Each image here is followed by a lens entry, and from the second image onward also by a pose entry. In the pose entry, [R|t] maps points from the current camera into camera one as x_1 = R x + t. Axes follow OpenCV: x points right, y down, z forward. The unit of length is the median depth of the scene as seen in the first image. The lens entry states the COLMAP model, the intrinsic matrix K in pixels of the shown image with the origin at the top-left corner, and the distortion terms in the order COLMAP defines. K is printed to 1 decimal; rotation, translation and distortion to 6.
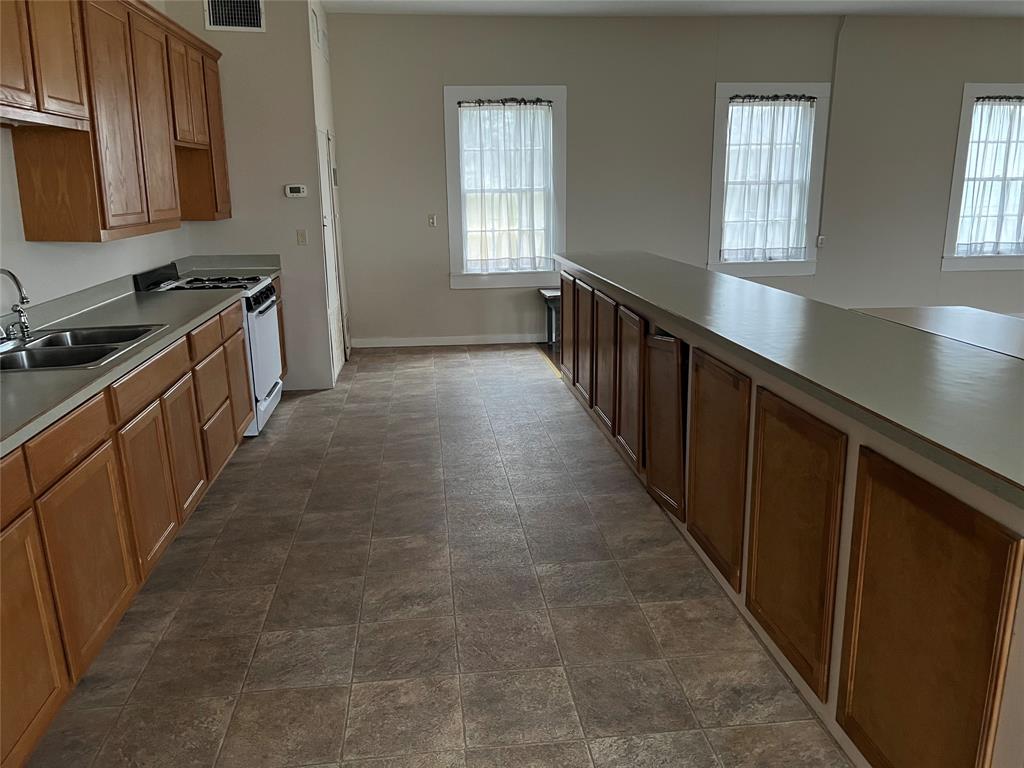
lens RADIAL K [[833.2, 0, 503.2], [0, 833.2, 410.7], [0, 0, 1]] dist [0.025340, -0.031913]
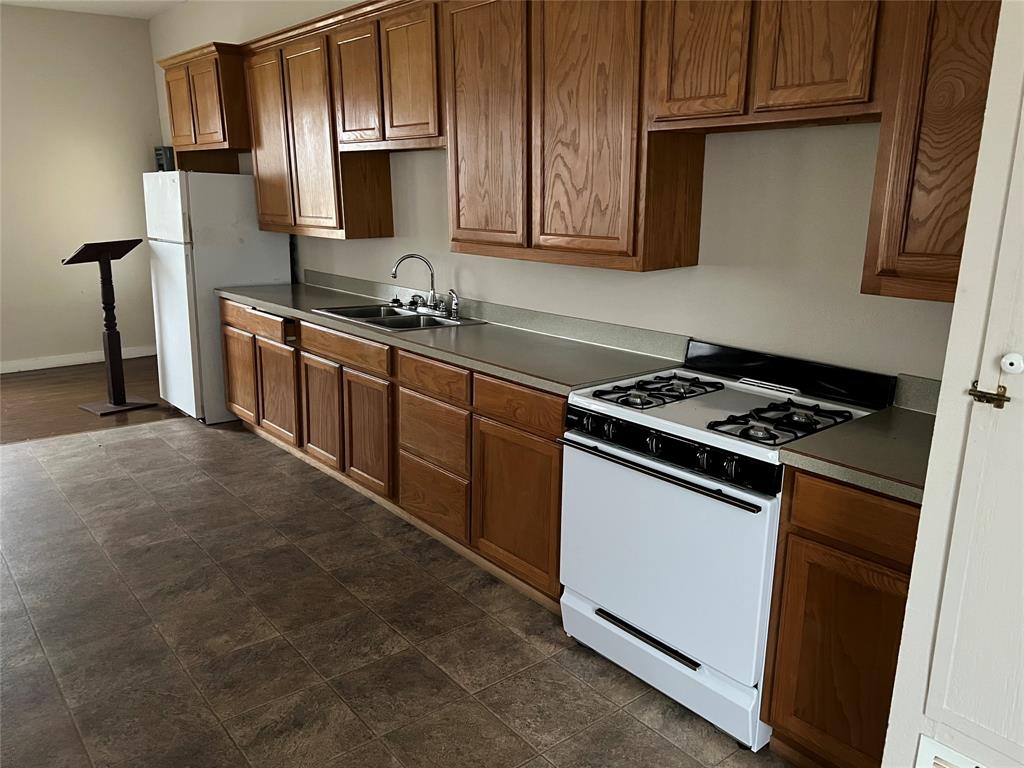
lens RADIAL K [[763.0, 0, 502.8], [0, 763.0, 387.2], [0, 0, 1]] dist [0.040581, -0.037909]
pose [[-0.832463, 0.139378, -0.536264, 0.002404], [-0.148641, 0.876192, 0.458469, -0.467713], [0.533771, 0.461369, -0.708680, 1.675995]]
